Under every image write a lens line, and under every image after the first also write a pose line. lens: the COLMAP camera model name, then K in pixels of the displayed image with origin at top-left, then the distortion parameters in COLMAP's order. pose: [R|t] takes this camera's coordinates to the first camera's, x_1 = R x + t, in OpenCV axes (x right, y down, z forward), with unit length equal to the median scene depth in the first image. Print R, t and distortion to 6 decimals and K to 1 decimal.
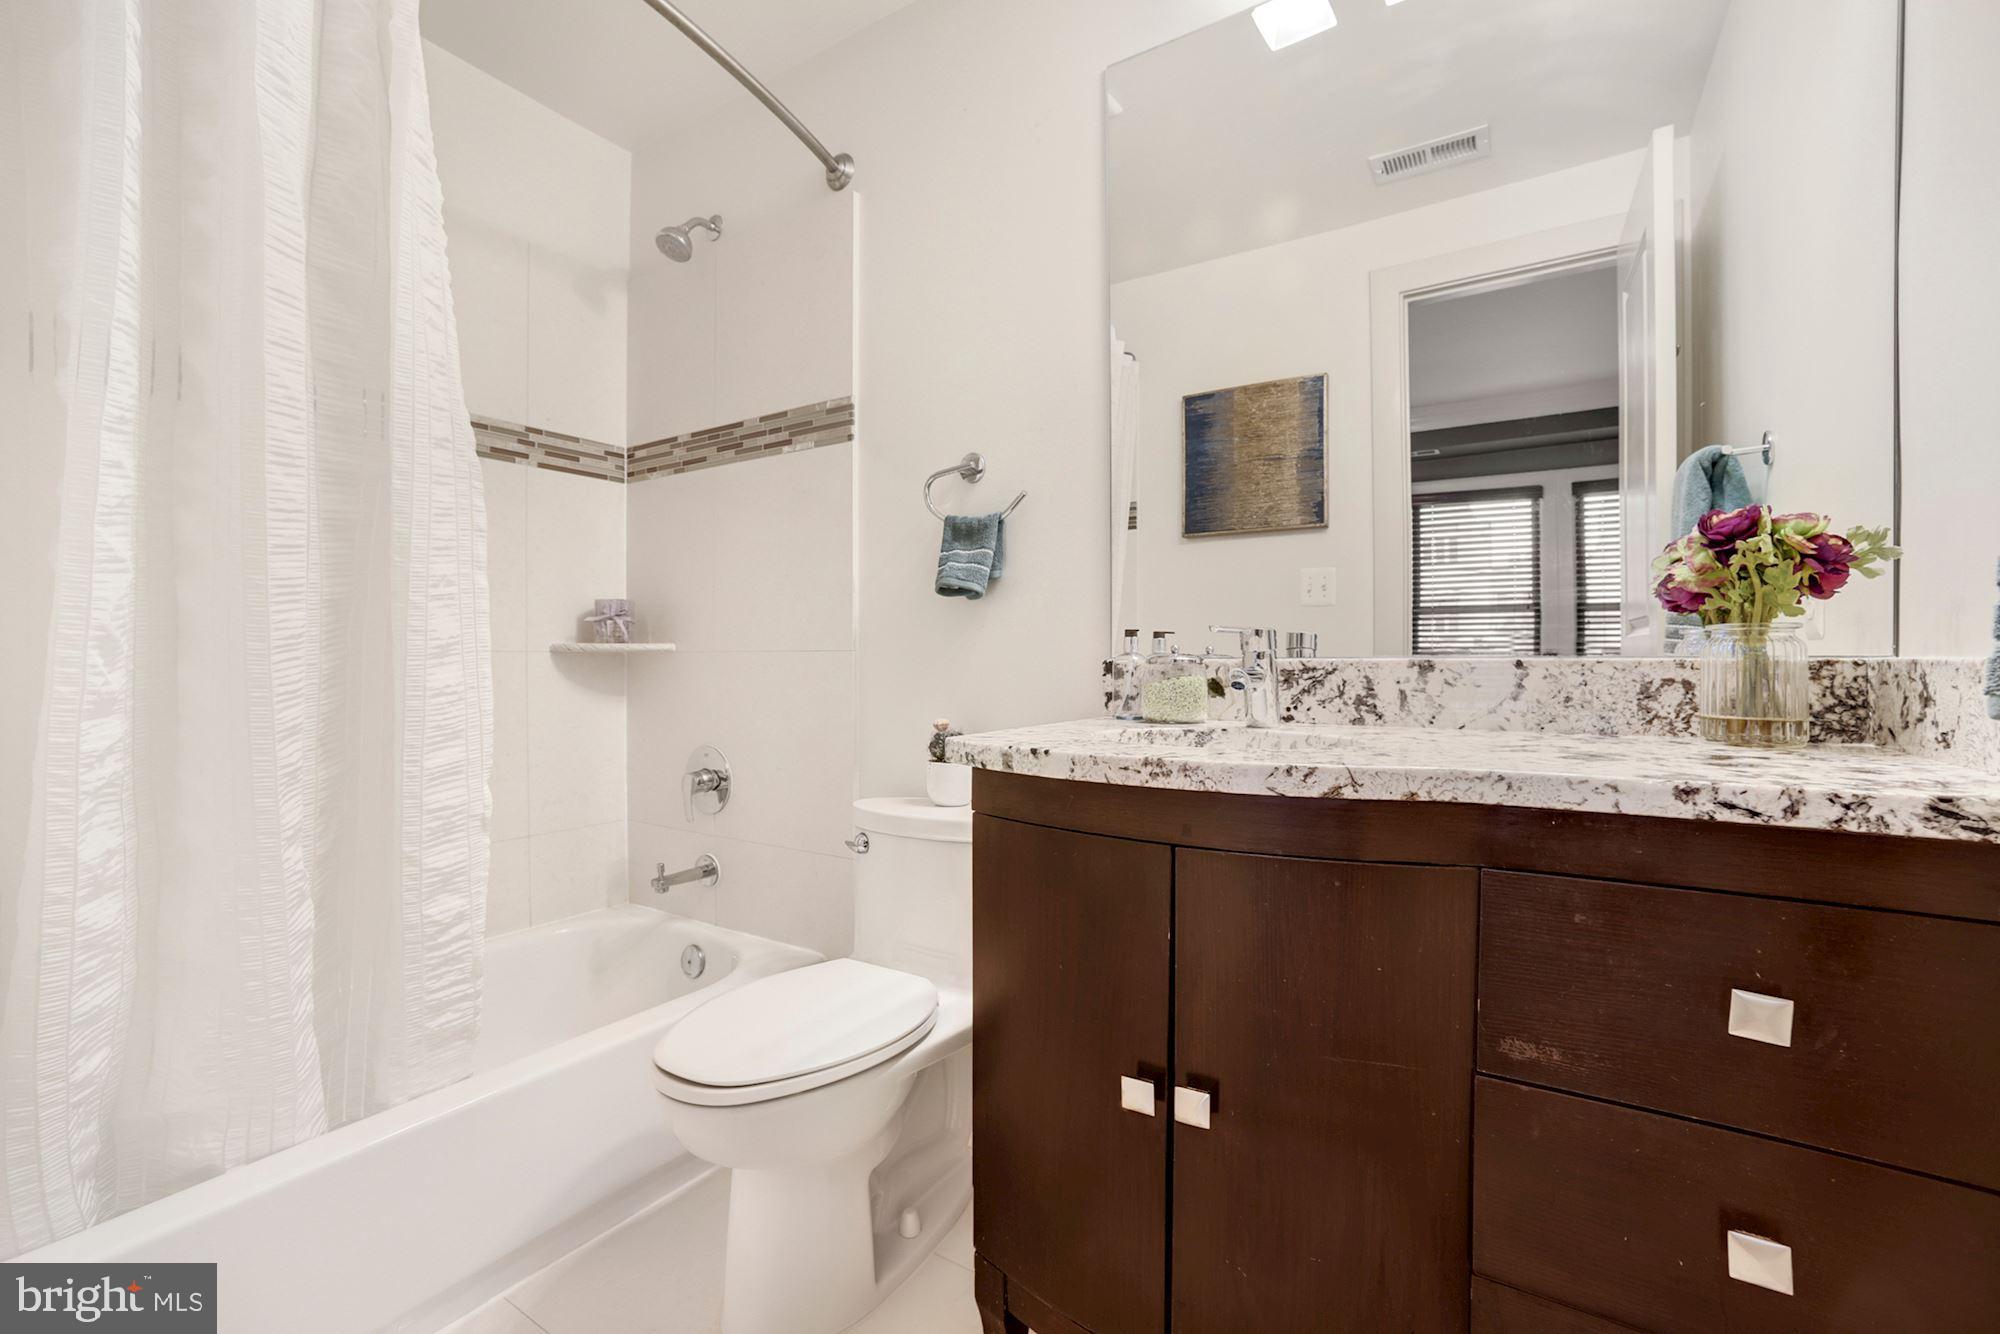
lens RADIAL K [[835.8, 0, 986.5], [0, 835.8, 652.2], [0, 0, 1]] dist [-0.050167, 0.000301]
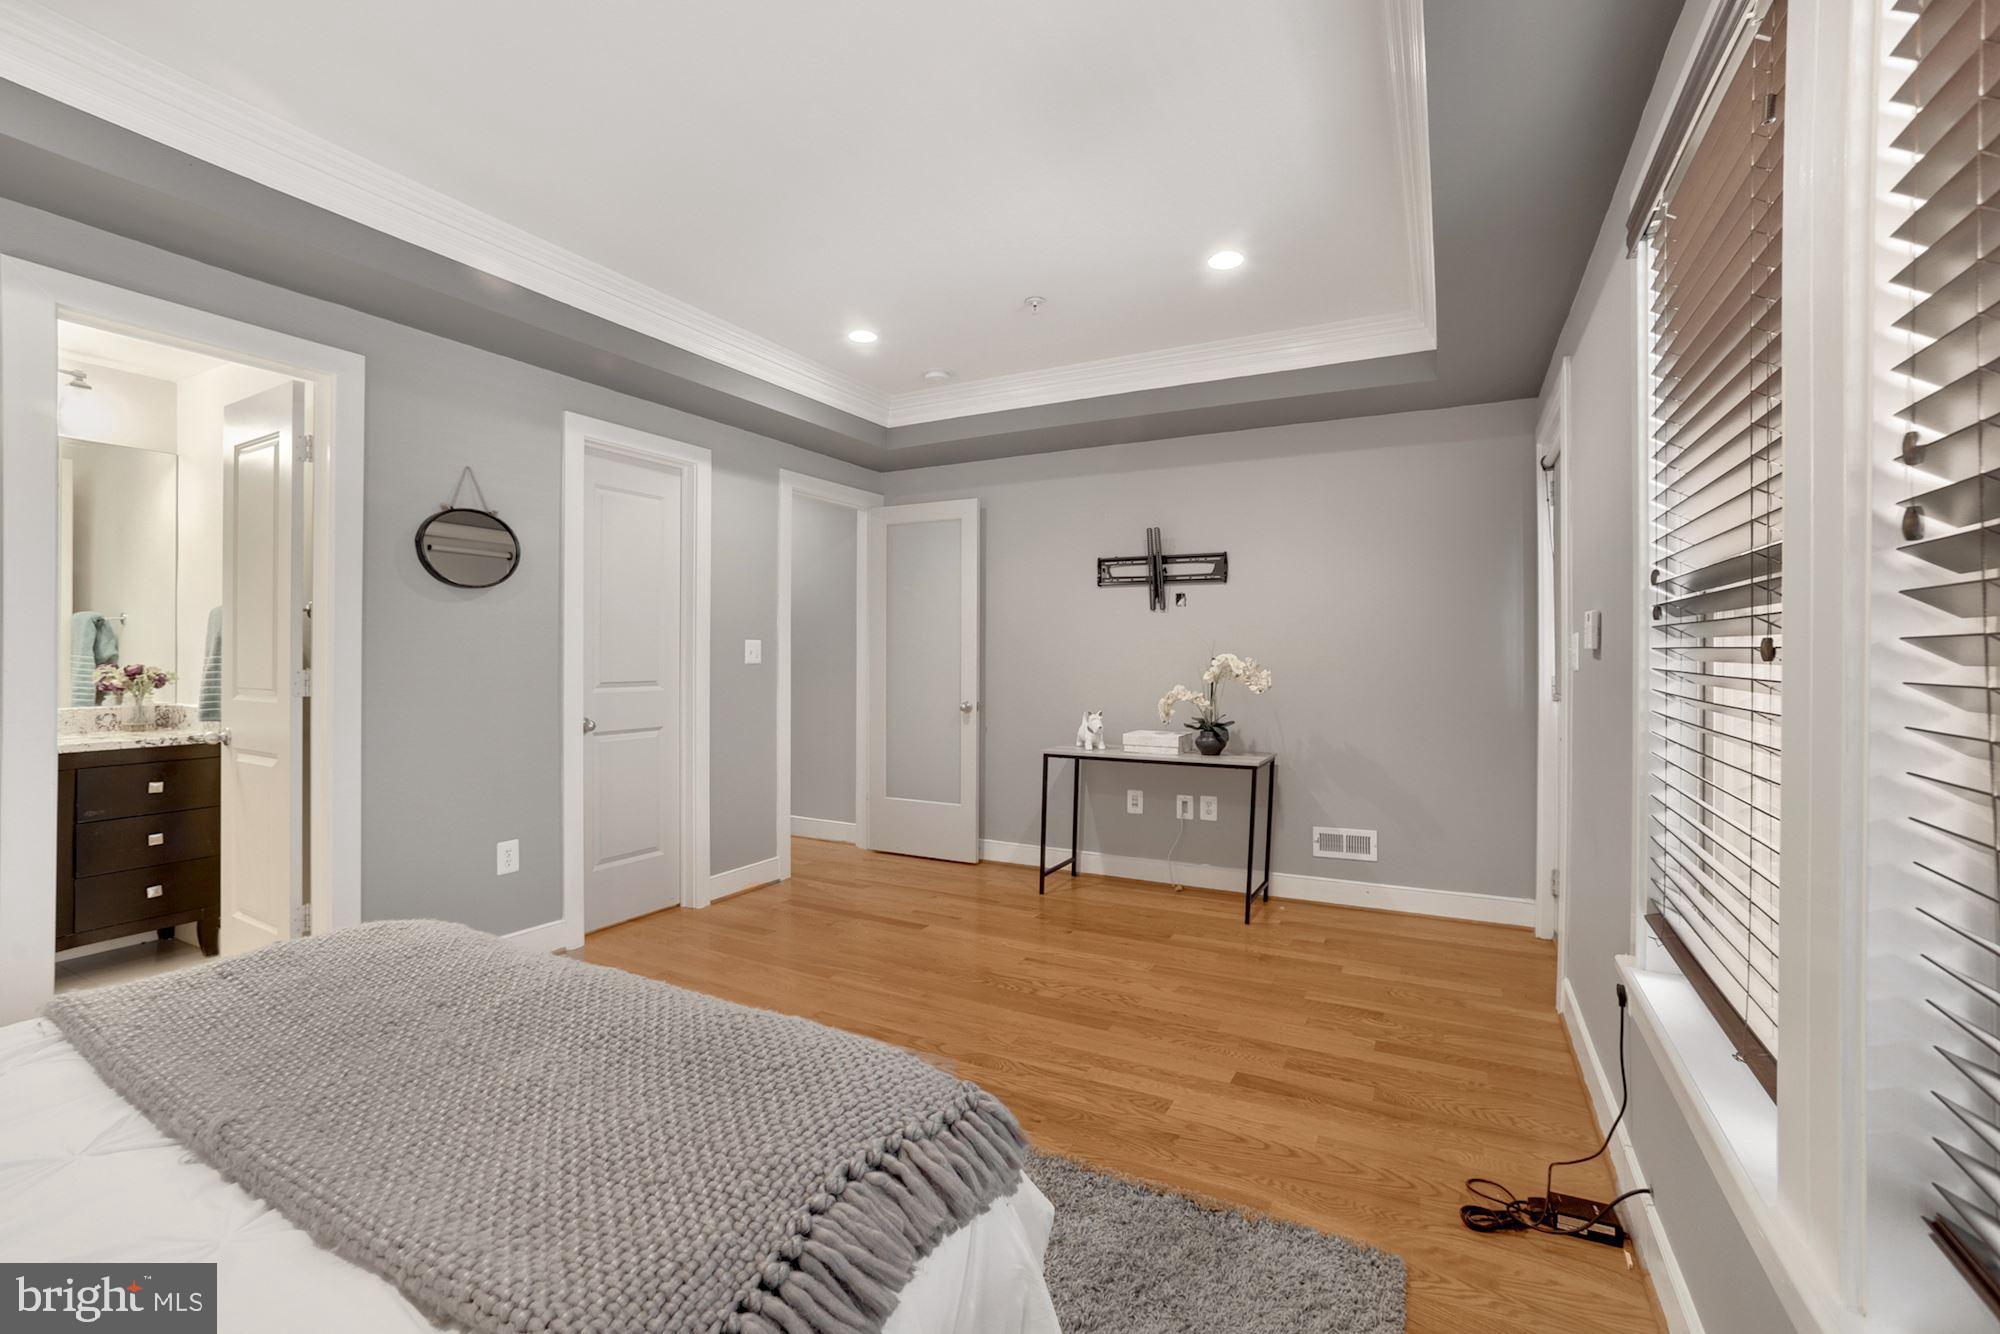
lens RADIAL K [[854.0, 0, 984.6], [0, 854.0, 650.3], [0, 0, 1]] dist [-0.025326, 0.000267]
pose [[-0.099574, 0.003089, 0.995025, -3.290135], [-0.016457, 0.999853, -0.004751, -0.306940], [-0.994894, -0.016848, -0.099509, -2.523788]]
